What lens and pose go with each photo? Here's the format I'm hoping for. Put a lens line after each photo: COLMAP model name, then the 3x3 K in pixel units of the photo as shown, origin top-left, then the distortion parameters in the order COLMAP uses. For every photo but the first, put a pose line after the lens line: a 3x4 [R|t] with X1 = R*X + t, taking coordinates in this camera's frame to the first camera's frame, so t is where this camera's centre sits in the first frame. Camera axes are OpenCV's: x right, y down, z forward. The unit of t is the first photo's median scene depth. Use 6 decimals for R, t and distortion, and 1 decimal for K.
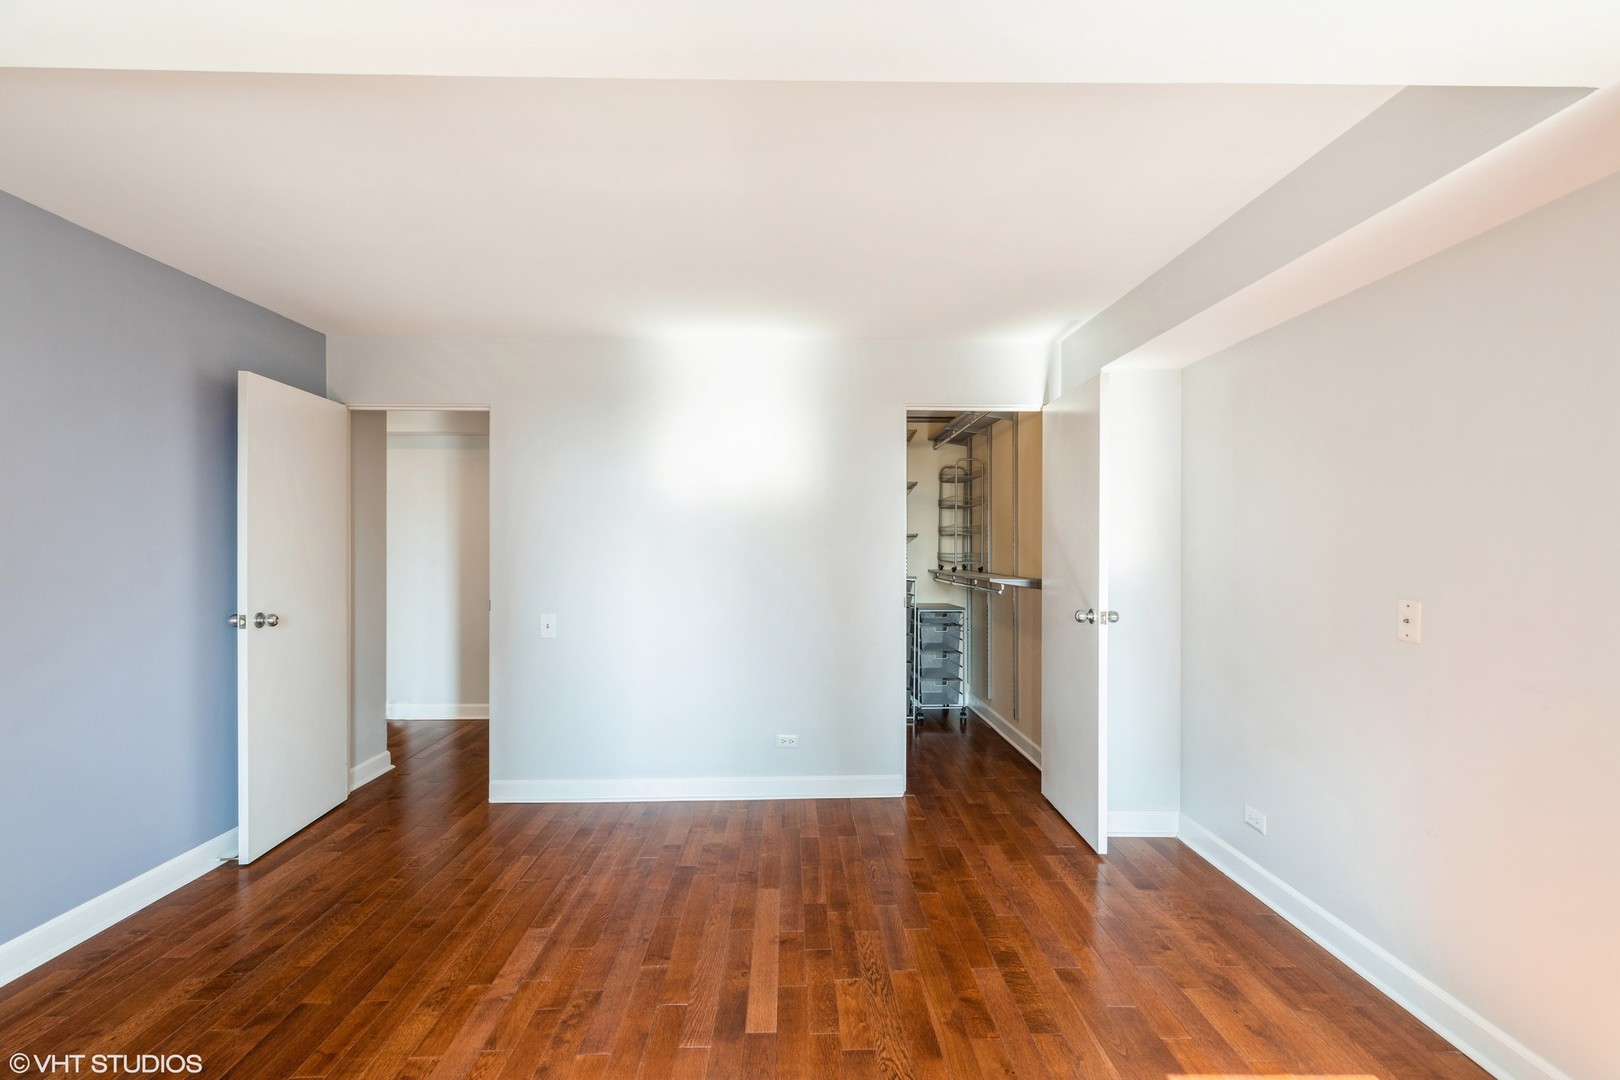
lens RADIAL K [[725.6, 0, 816.0], [0, 725.6, 538.5], [0, 0, 1]] dist [0.009662, -0.000978]
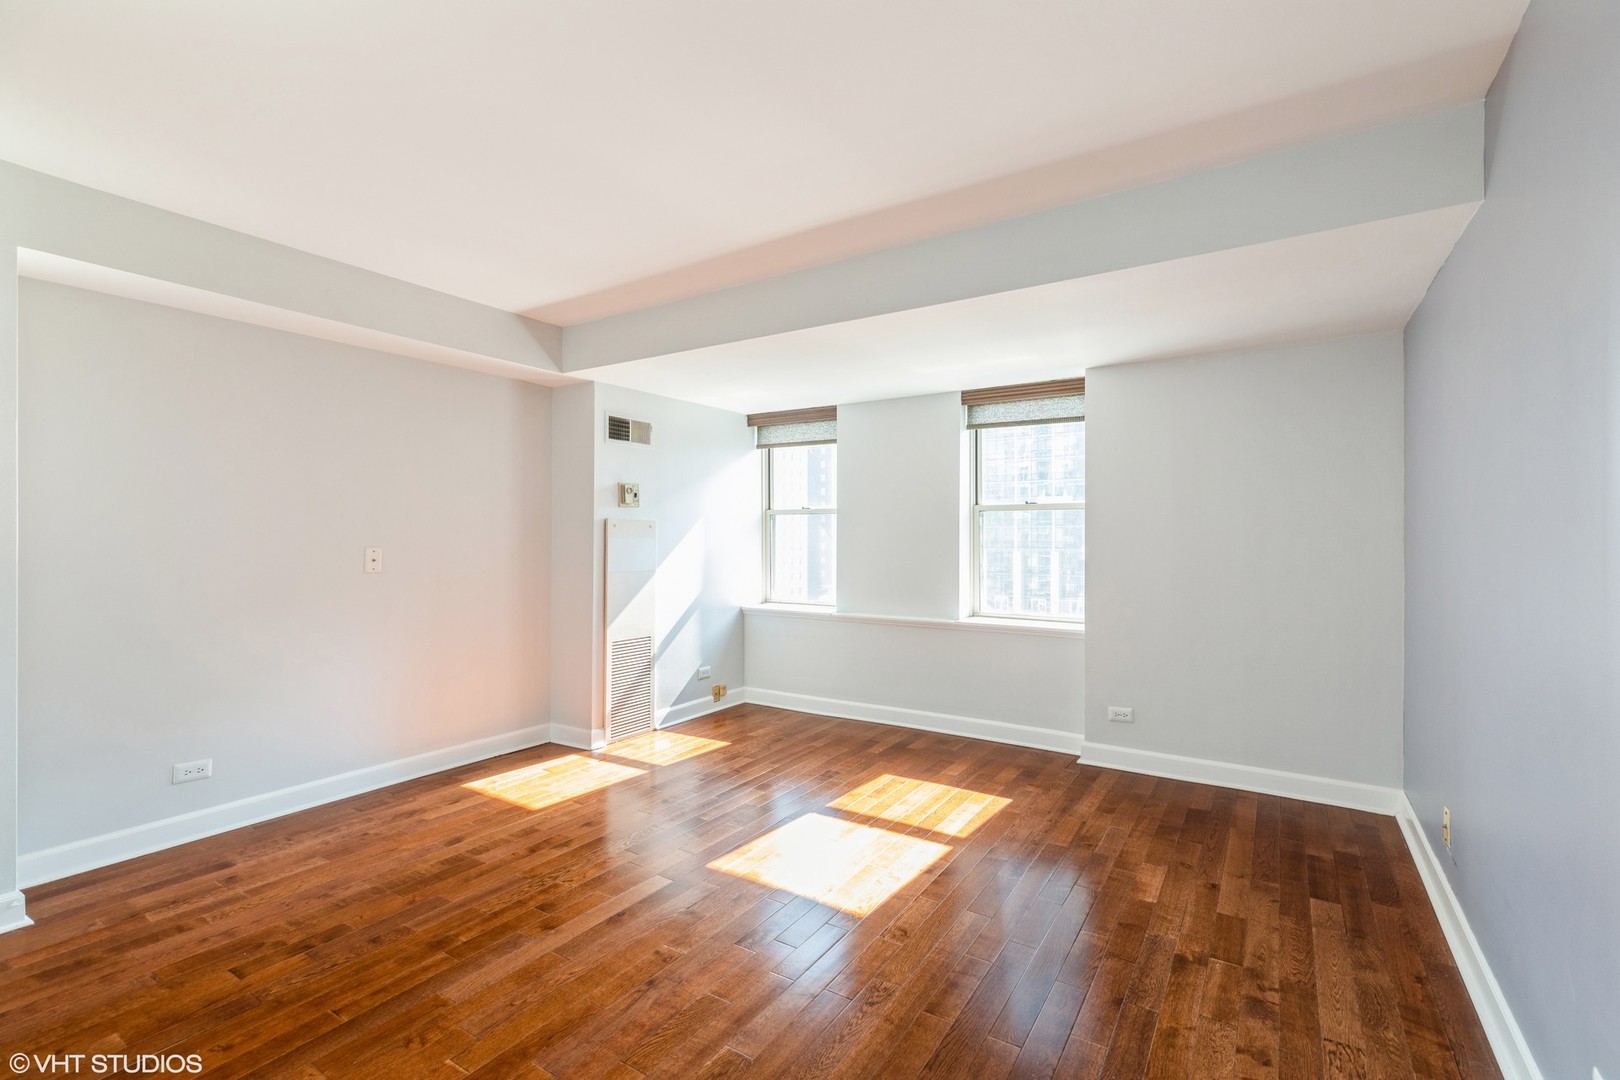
lens RADIAL K [[725.6, 0, 814.7], [0, 725.6, 530.7], [0, 0, 1]] dist [0.009662, -0.000978]
pose [[-0.824335, 0.003699, 0.566090, -0.853862], [-0.007370, 0.999824, -0.017266, 0.058213], [-0.566054, -0.018405, -0.824163, 1.587554]]
